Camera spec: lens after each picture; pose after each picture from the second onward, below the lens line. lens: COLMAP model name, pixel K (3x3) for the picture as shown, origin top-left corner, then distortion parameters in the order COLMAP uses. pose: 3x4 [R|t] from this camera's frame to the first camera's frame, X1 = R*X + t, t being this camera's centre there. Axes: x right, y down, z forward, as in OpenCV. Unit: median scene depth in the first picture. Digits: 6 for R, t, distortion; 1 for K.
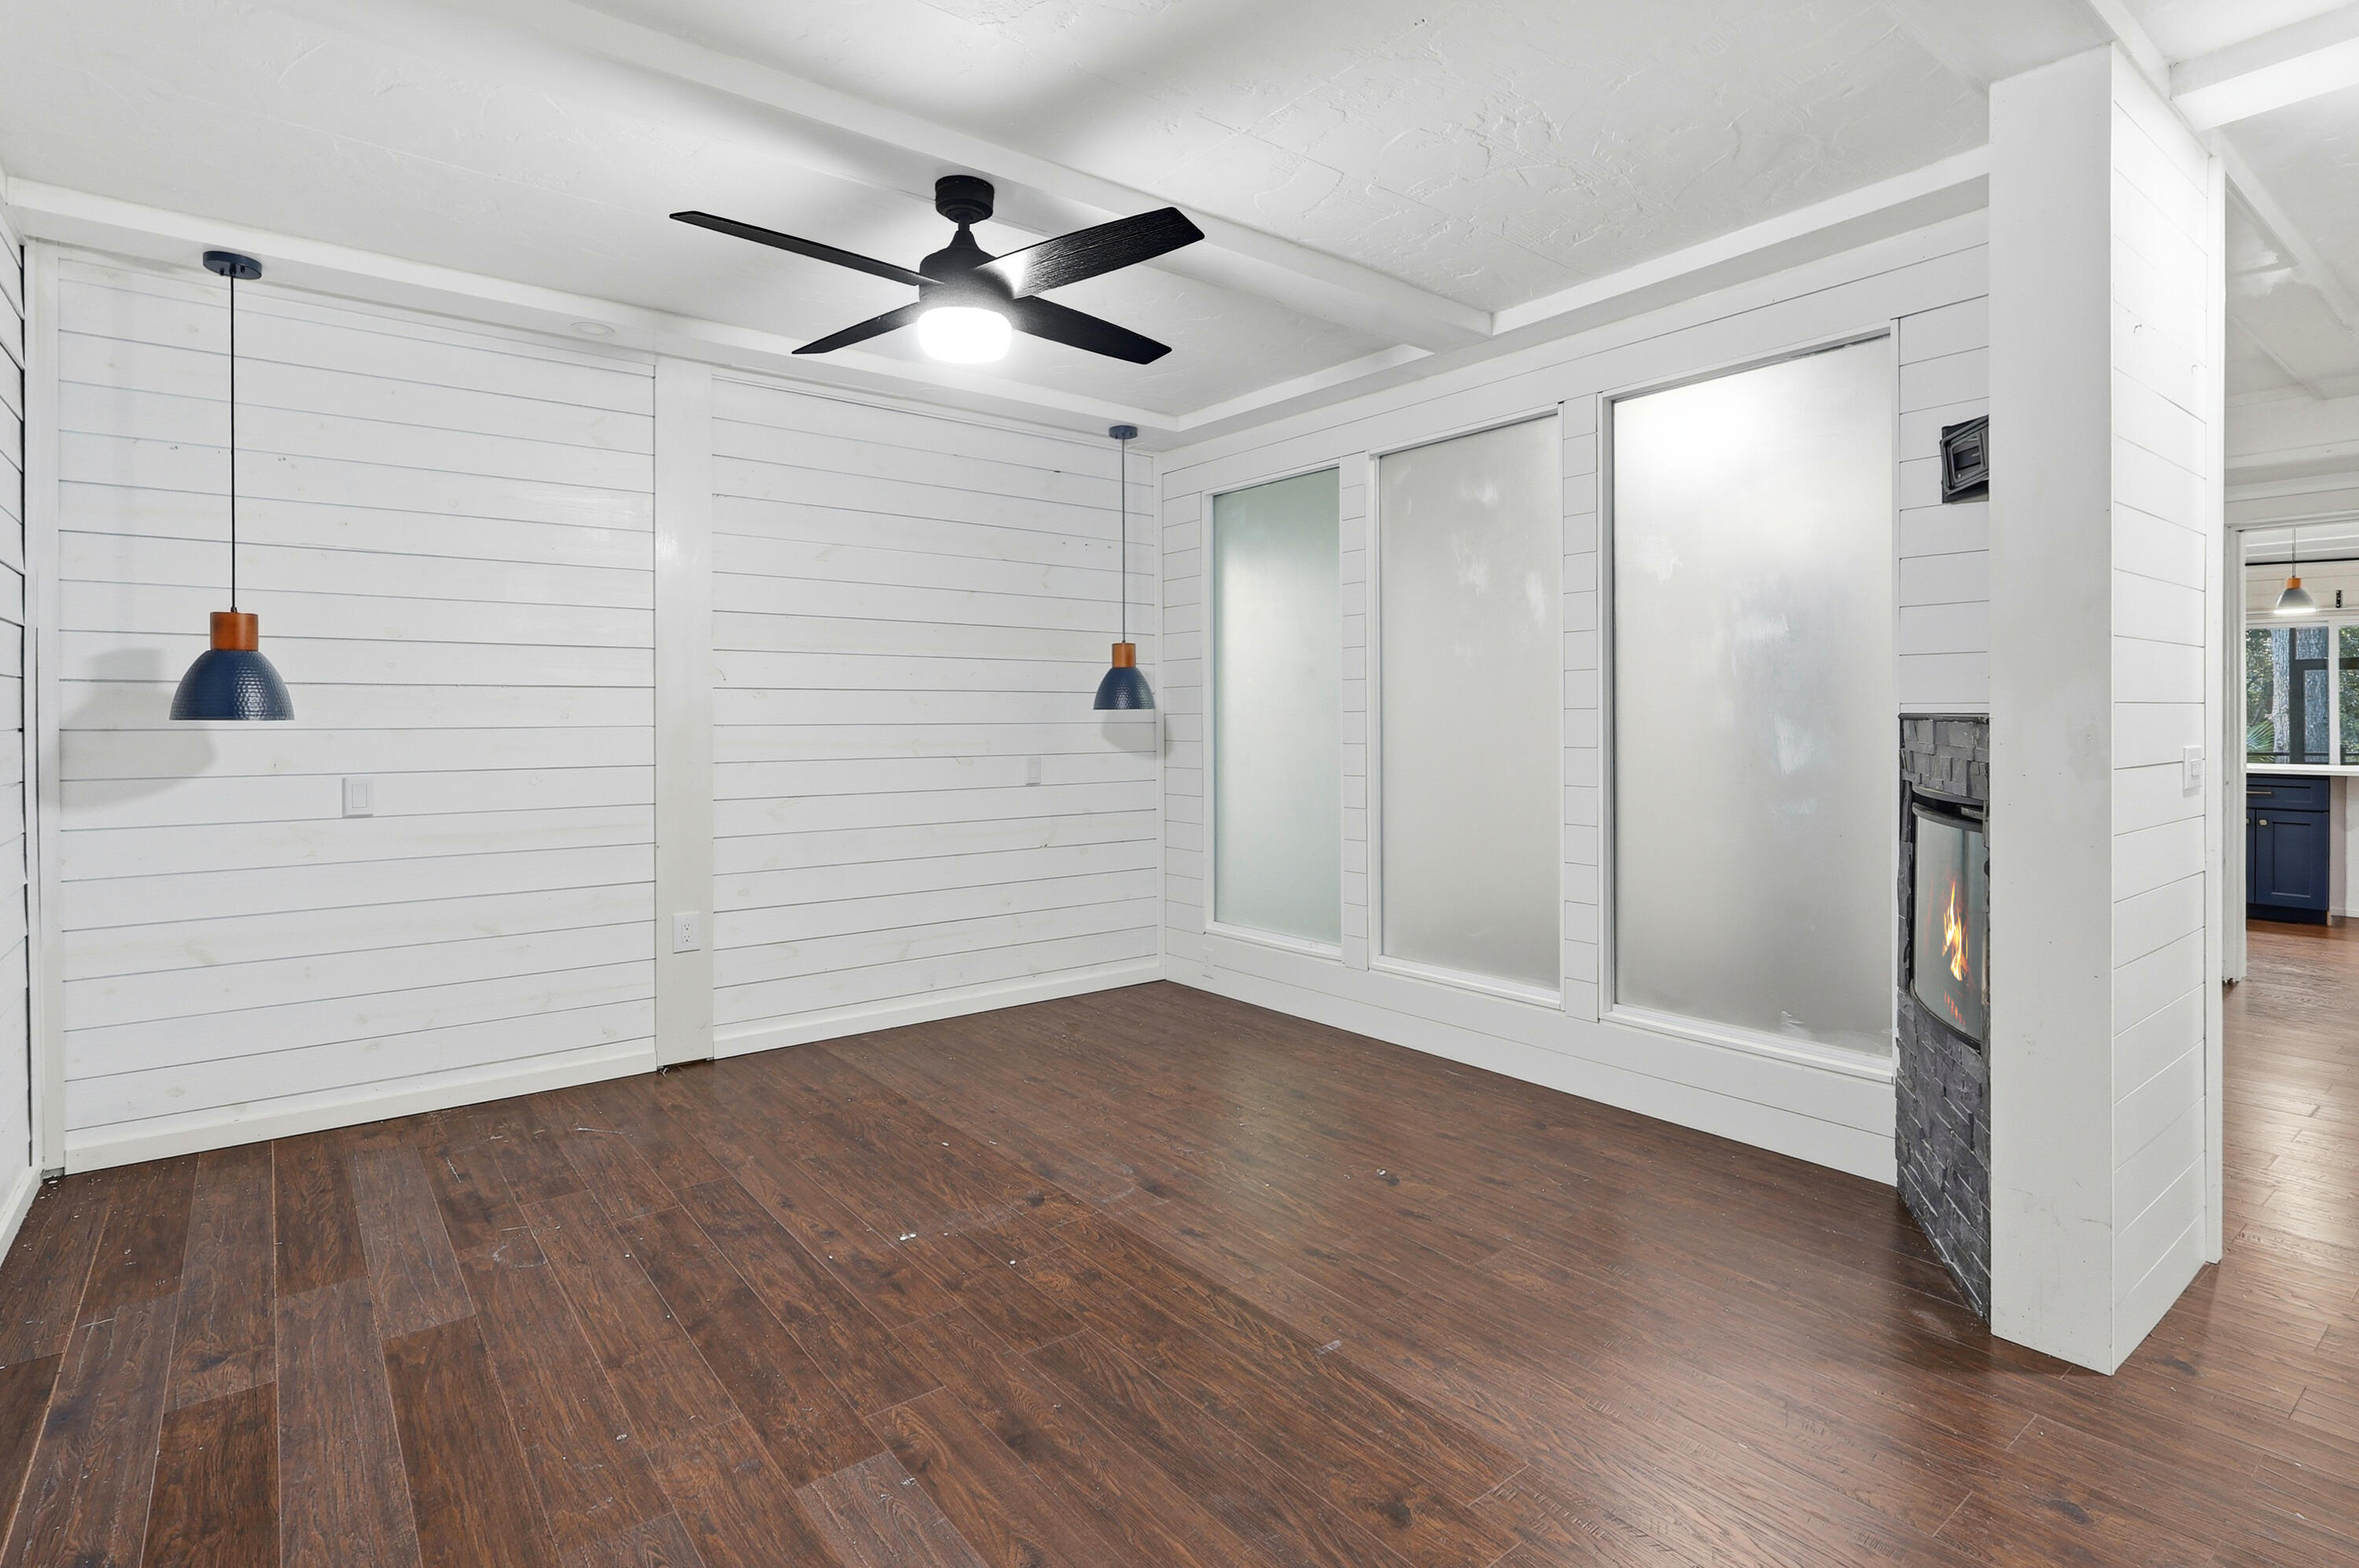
lens RADIAL K [[1168.3, 0, 1183.5], [0, 1168.3, 744.7], [0, 0, 1]] dist [-0.001052, -0.000247]
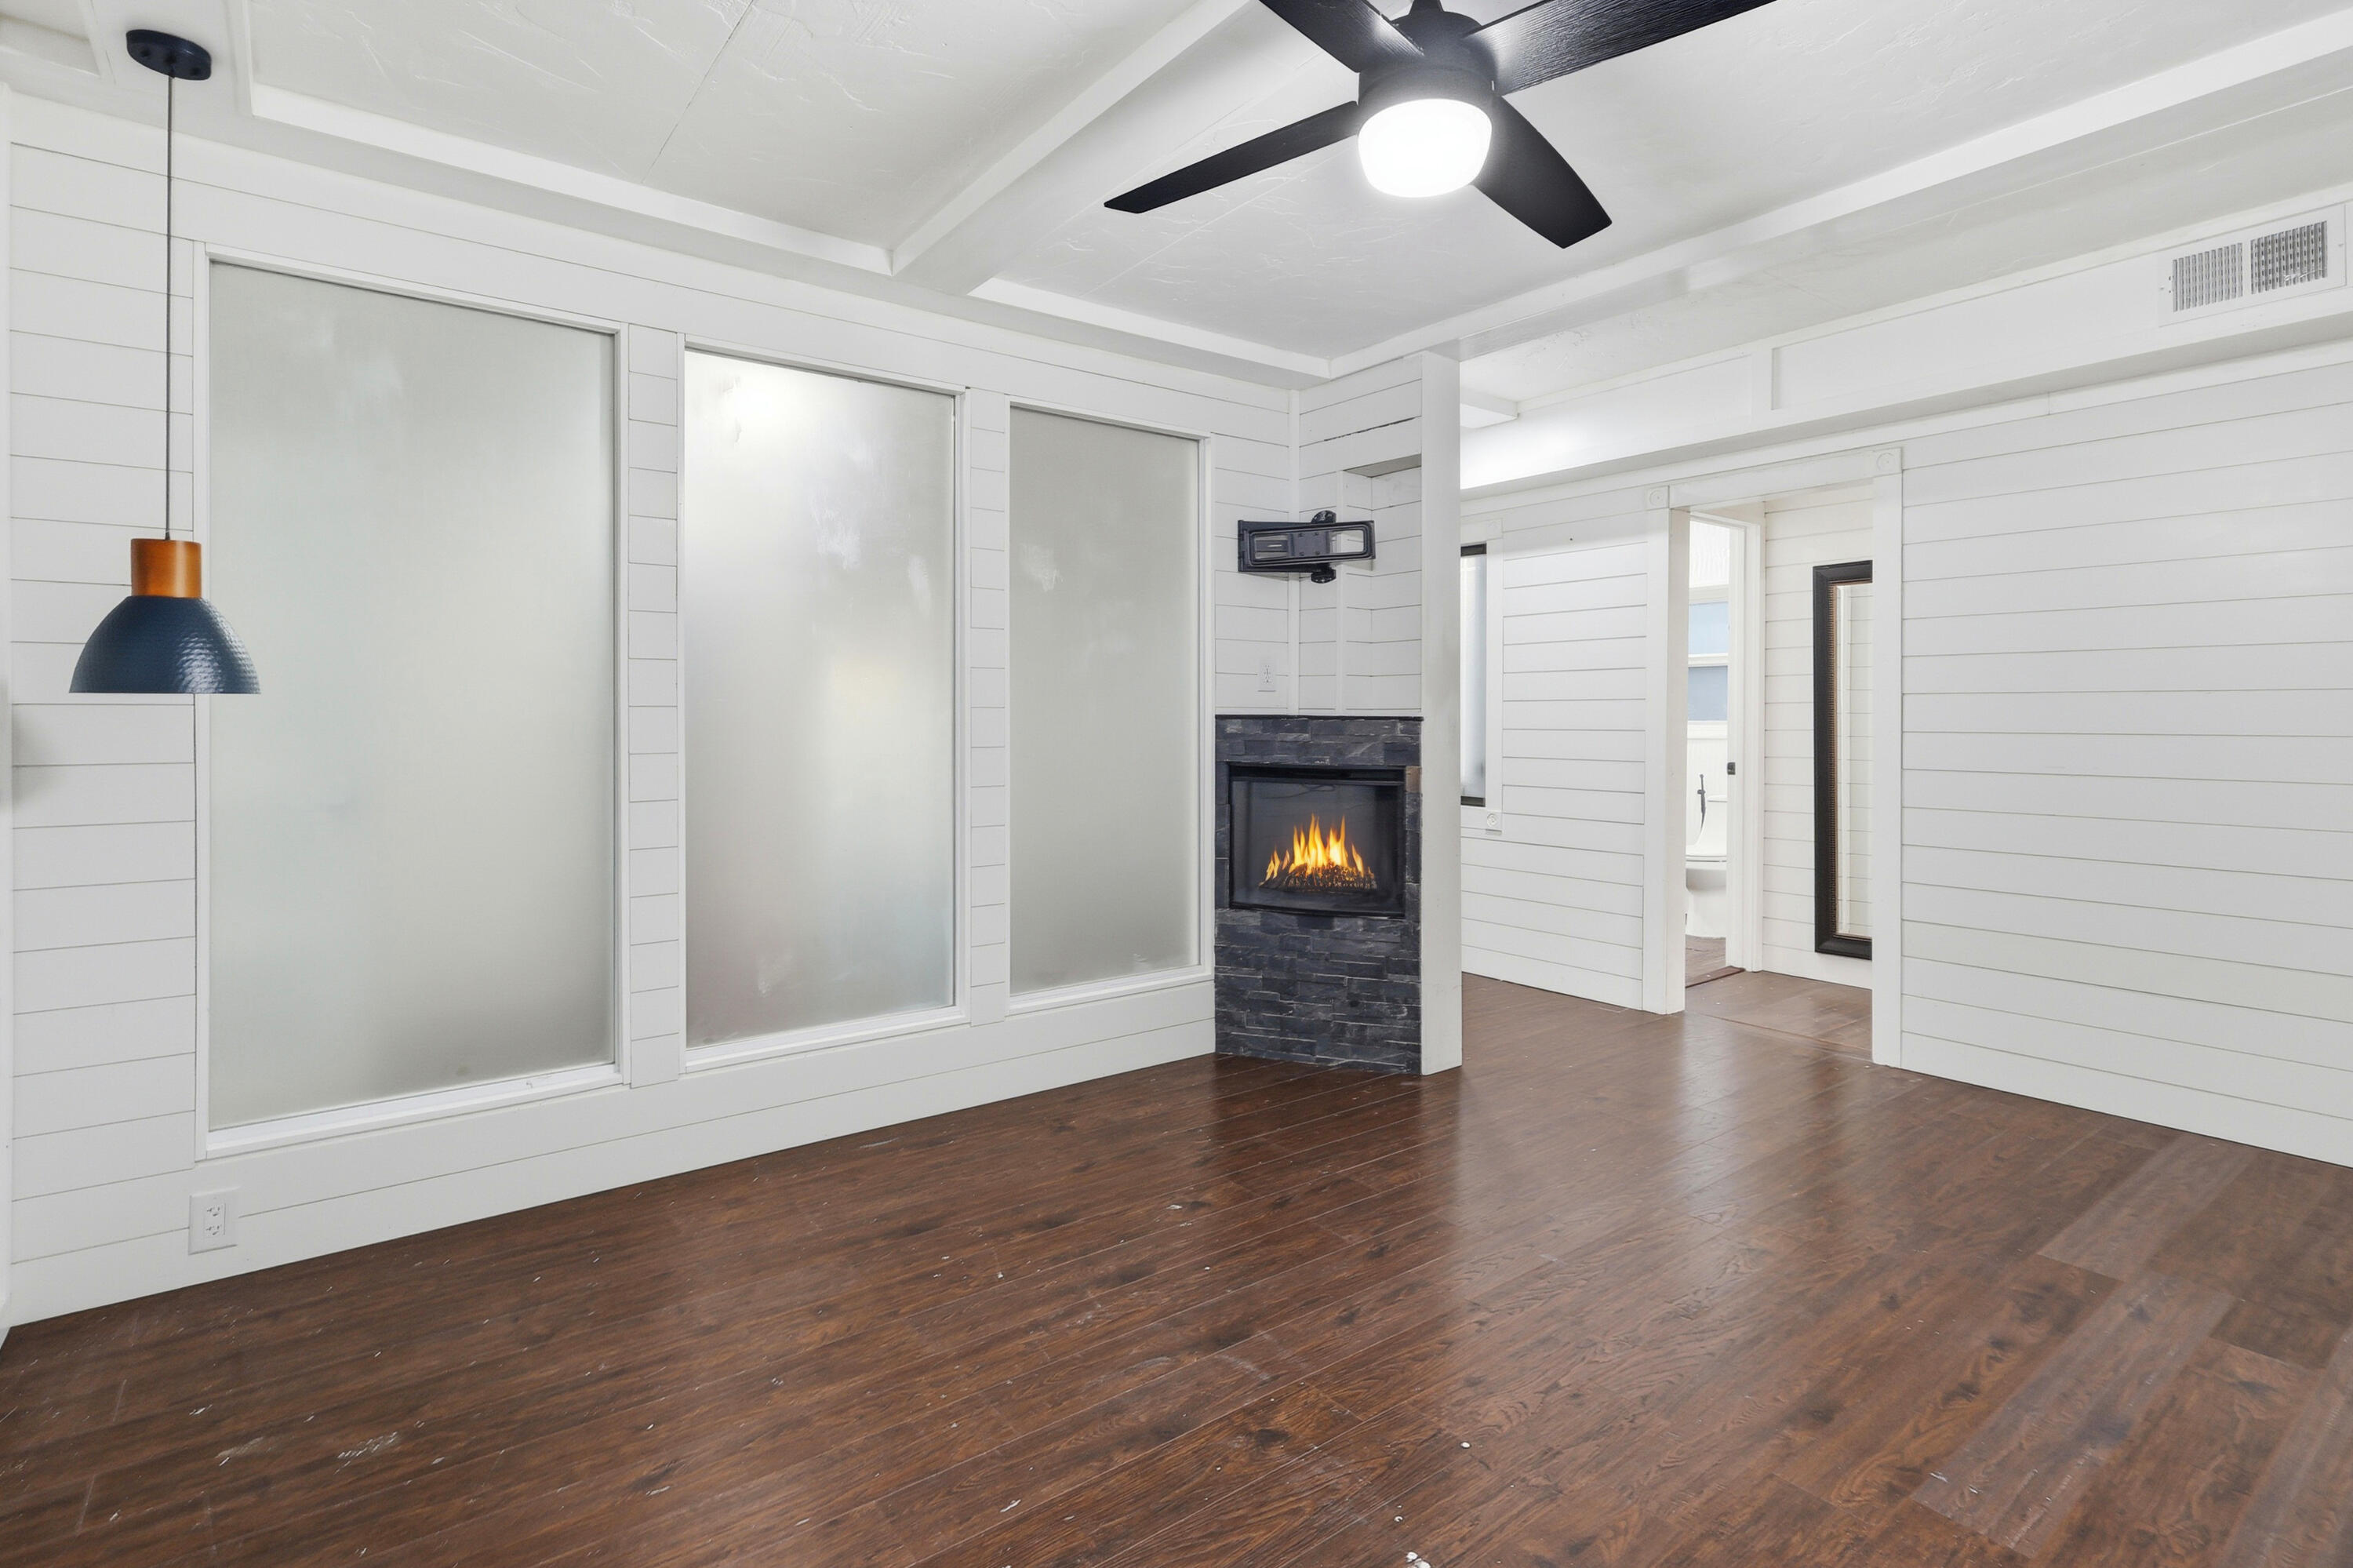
lens RADIAL K [[1149.5, 0, 1180.1], [0, 1149.5, 719.0], [0, 0, 1]] dist [0.000198, 0.001344]
pose [[0.010515, 0.004758, 0.999933, -0.723311], [0.021865, 0.999748, -0.004987, -0.014098], [-0.999706, 0.021916, 0.010409, 0.957424]]
